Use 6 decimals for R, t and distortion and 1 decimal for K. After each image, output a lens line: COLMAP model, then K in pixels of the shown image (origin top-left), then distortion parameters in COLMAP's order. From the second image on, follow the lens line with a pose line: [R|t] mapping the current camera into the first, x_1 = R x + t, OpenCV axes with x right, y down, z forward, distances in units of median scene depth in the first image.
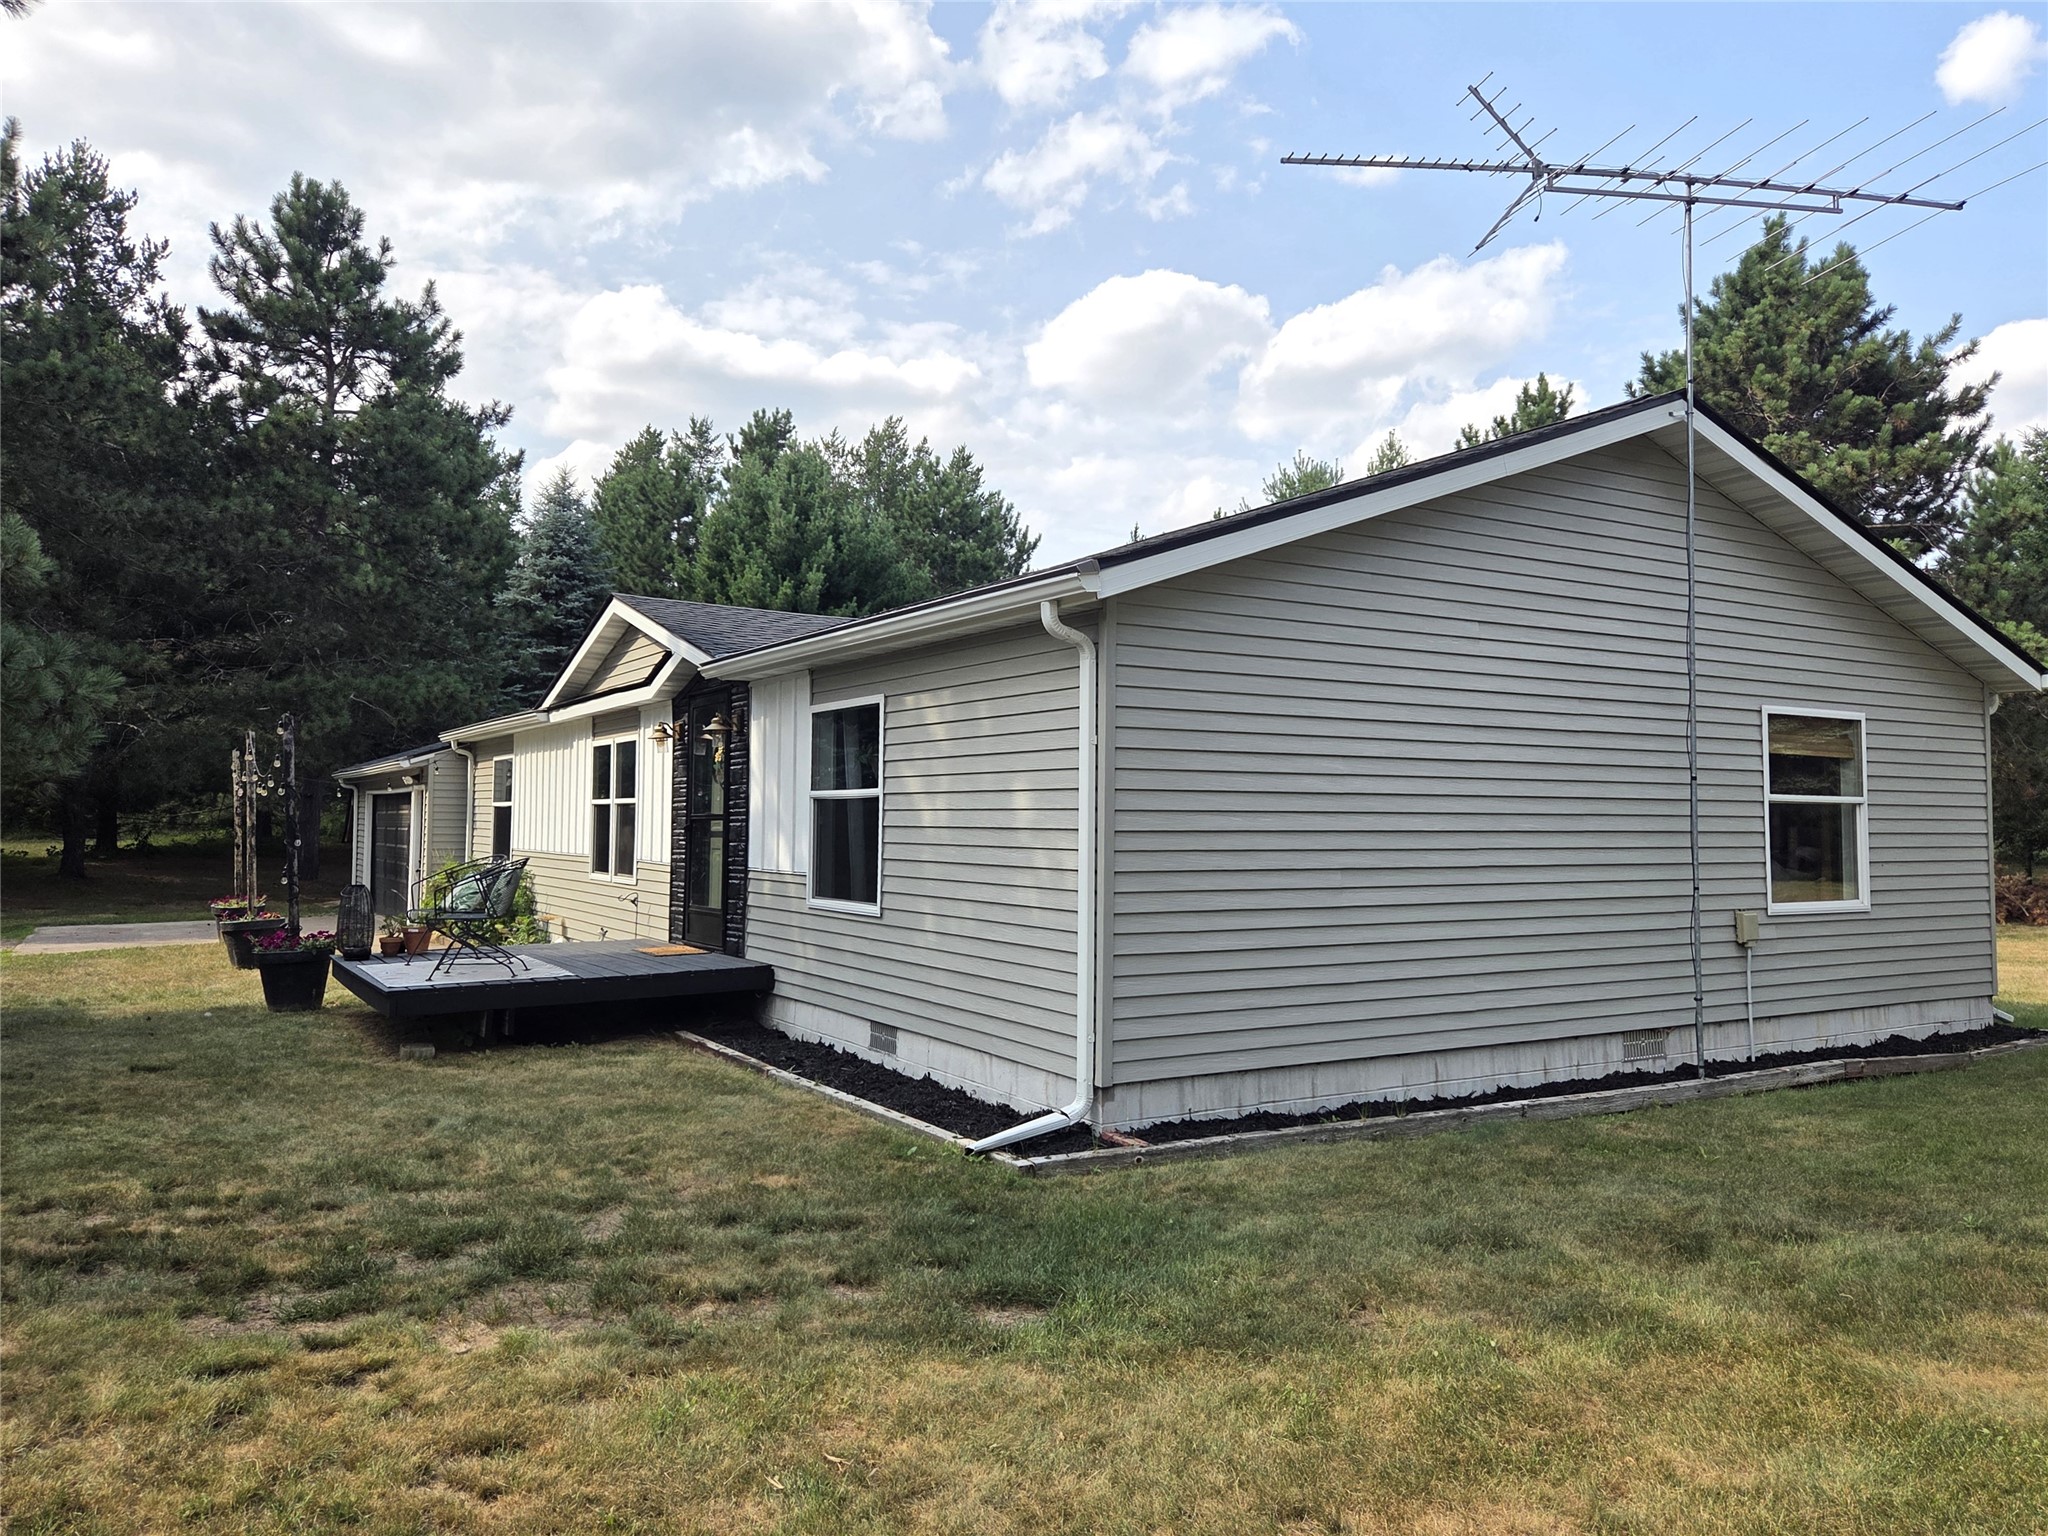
lens RADIAL K [[1440.2, 0, 1014.6], [0, 1440.2, 731.9], [0, 0, 1]] dist [0.091762, -0.068755]
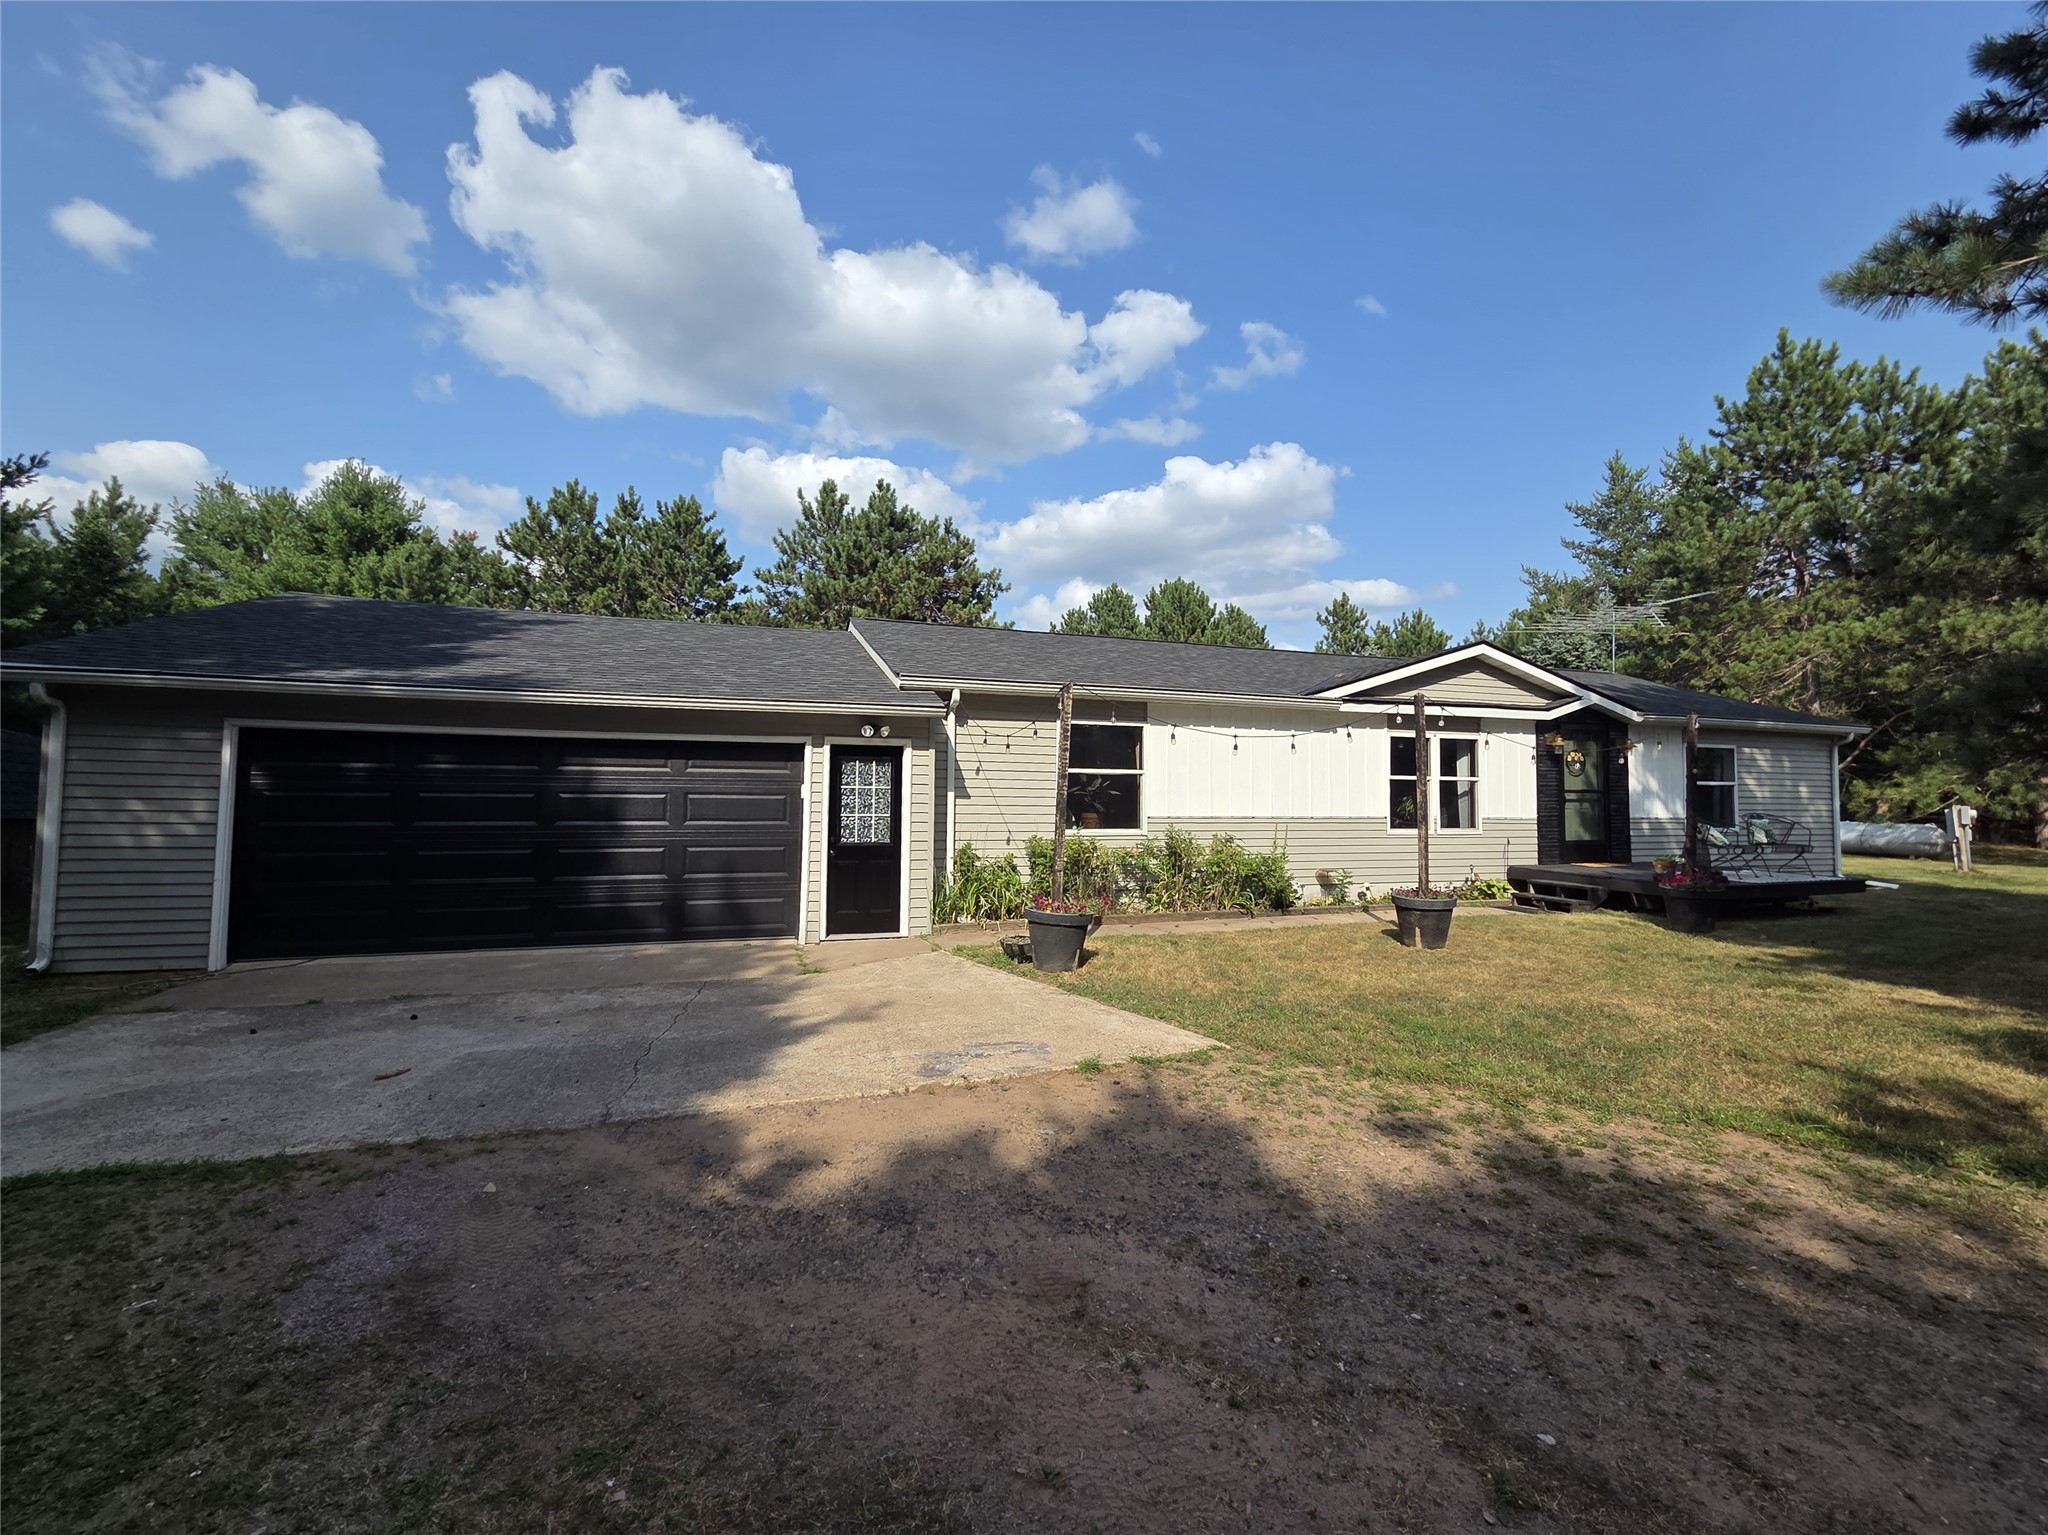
lens RADIAL K [[835.2, 0, 995.2], [0, 835.2, 763.4], [0, 0, 1]] dist [0.006538, 0.000206]
pose [[0.242759, 0.049183, 0.968839, -0.497594], [-0.061447, 0.997488, -0.035241, 0.037578], [-0.968139, -0.050978, 0.245171, 0.513827]]
